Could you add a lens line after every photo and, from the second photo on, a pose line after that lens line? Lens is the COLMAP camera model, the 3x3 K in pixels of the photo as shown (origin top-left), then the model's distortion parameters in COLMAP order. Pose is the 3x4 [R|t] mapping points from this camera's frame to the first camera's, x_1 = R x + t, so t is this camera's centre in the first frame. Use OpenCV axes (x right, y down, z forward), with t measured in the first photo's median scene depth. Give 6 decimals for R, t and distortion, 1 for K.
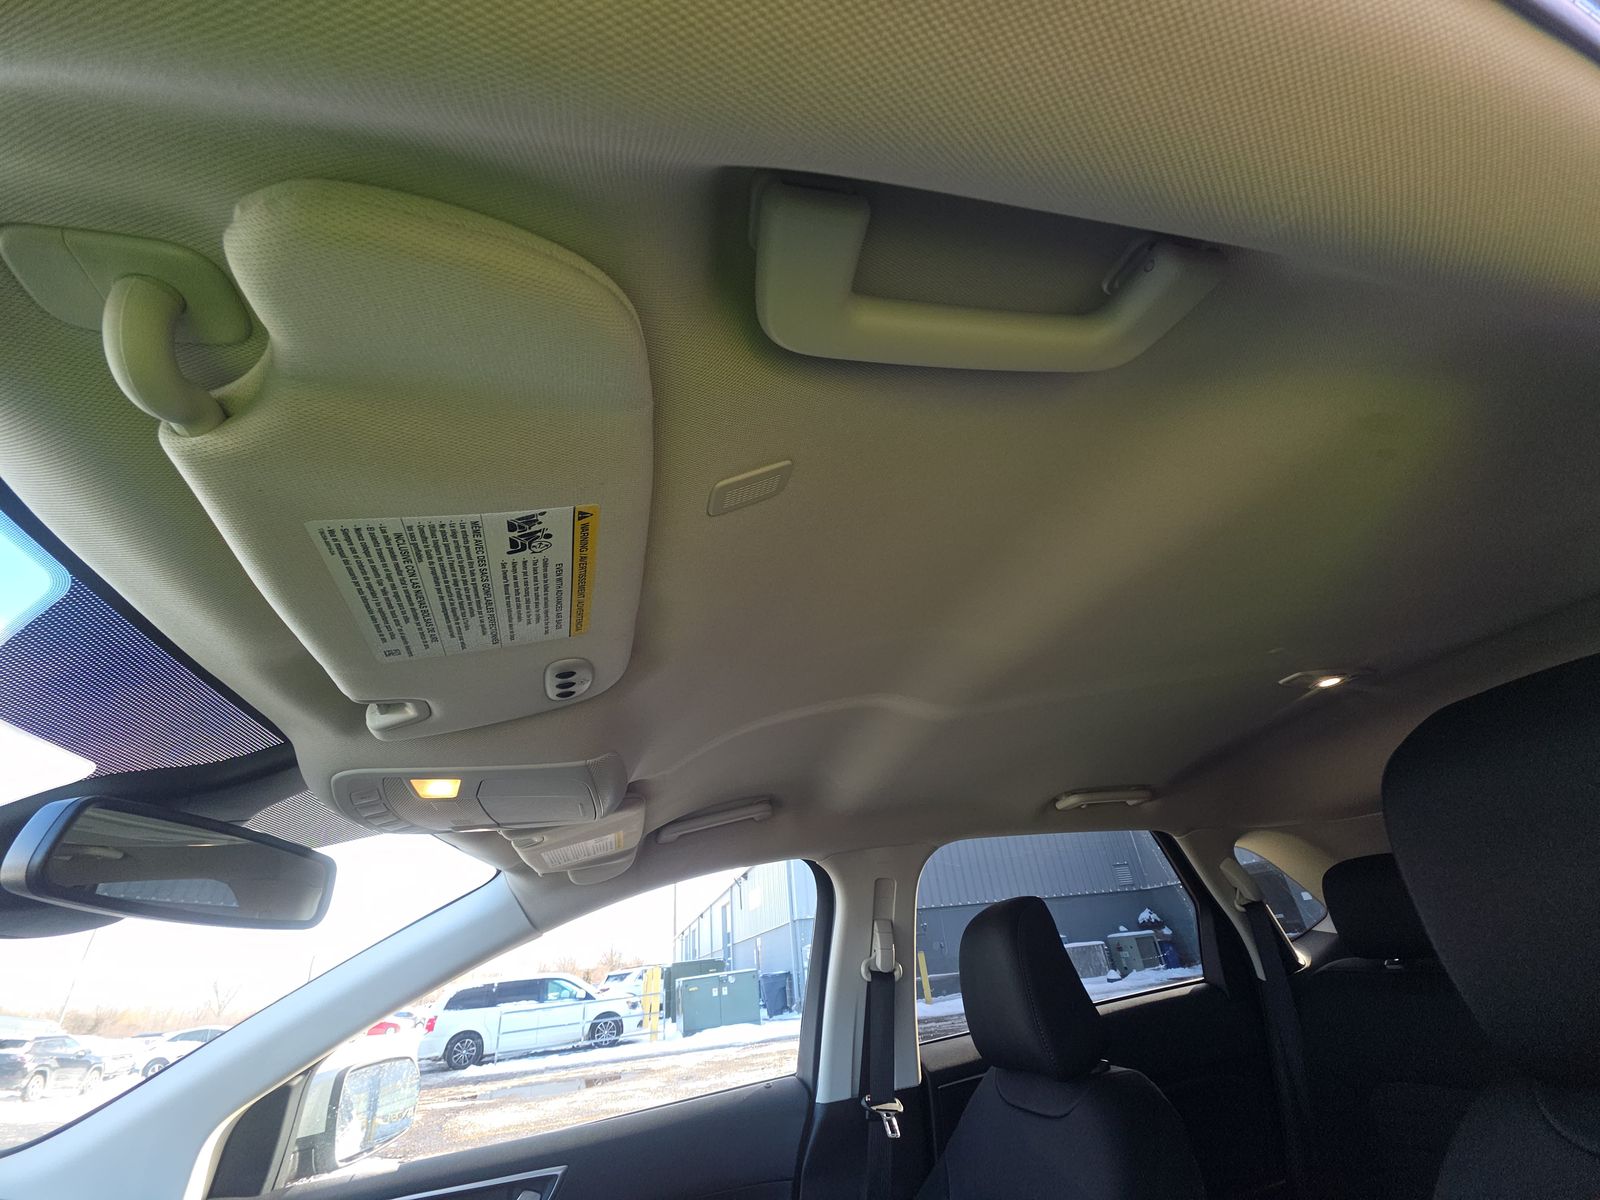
lens RADIAL K [[627.6, 0, 798.0], [0, 627.6, 595.3], [0, 0, 1]] dist [0.007950, -0.003429]
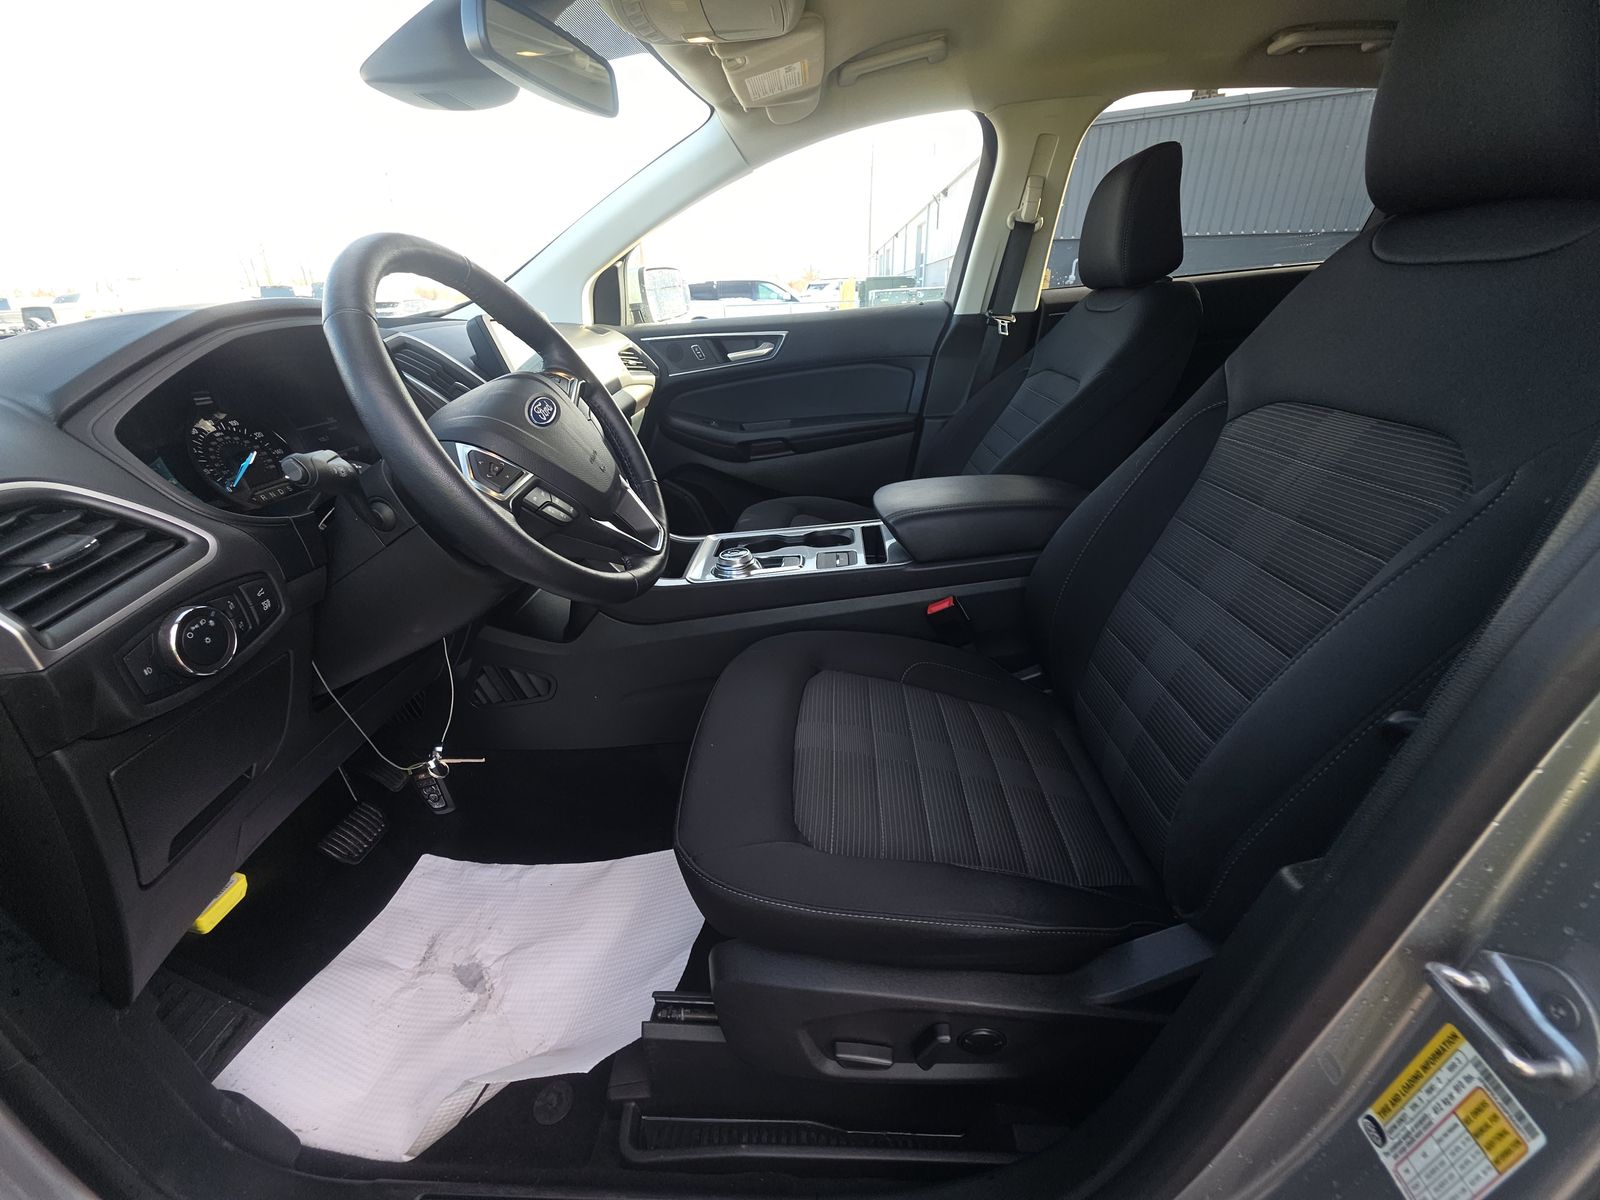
lens RADIAL K [[627.6, 0, 800.7], [0, 627.6, 596.9], [0, 0, 1]] dist [0.007950, -0.003429]
pose [[0.962565, 0.179442, -0.203147, 0.092011], [0.071039, 0.556269, 0.827960, -0.030302], [0.261575, -0.811397, 0.522698, -0.315441]]
